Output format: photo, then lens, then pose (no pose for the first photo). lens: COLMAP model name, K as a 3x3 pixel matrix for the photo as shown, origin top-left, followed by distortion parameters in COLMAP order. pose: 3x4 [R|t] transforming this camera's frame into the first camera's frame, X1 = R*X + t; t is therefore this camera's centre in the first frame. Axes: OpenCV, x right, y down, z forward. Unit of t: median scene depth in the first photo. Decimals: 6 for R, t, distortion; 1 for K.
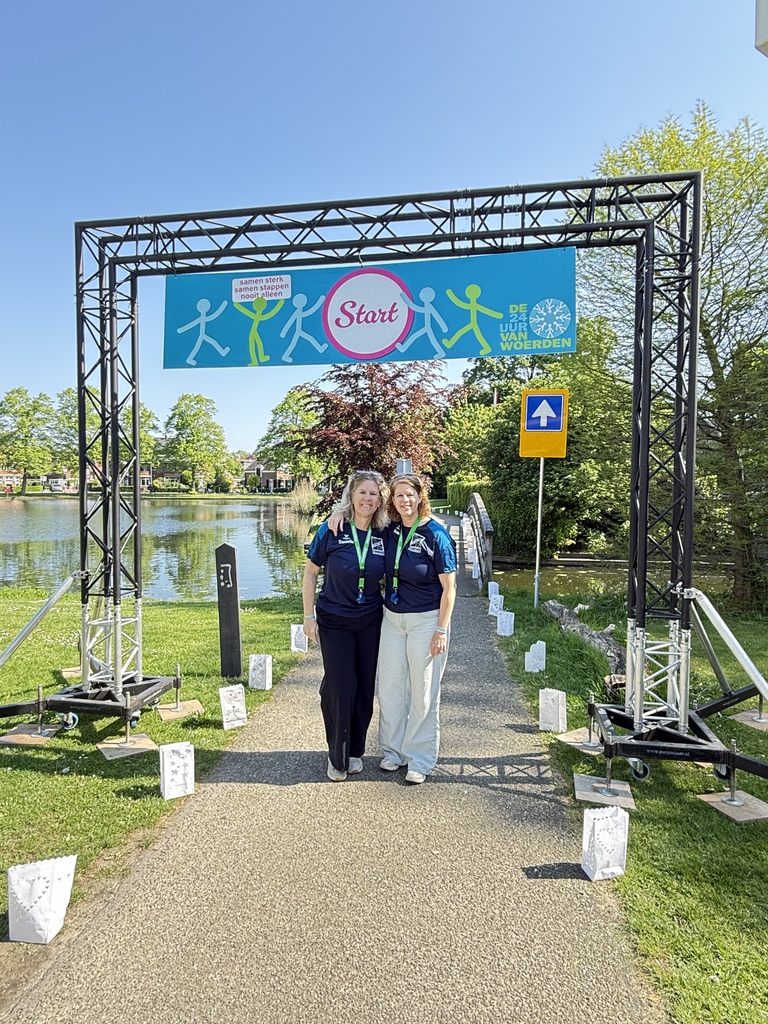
lens RADIAL K [[589.0, 0, 384.0], [0, 589.0, 512.0], [0, 0, 1]] dist [0.101981, 0.000104]
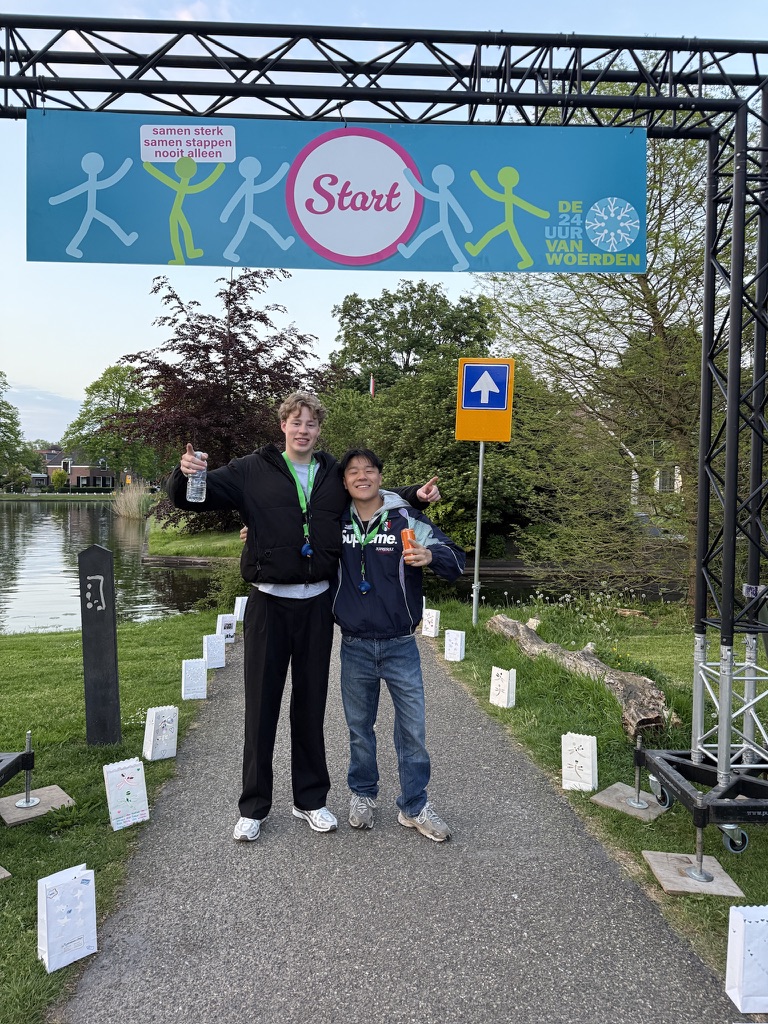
lens RADIAL K [[688.8, 0, 384.0], [0, 688.8, 512.0], [0, 0, 1]] dist [0.066522, -0.046710]
pose [[0.976525, 0.003767, 0.215372, -0.159824], [-0.002330, 0.999973, -0.006924, 0.027960], [-0.215393, 0.006259, 0.976507, 0.222287]]
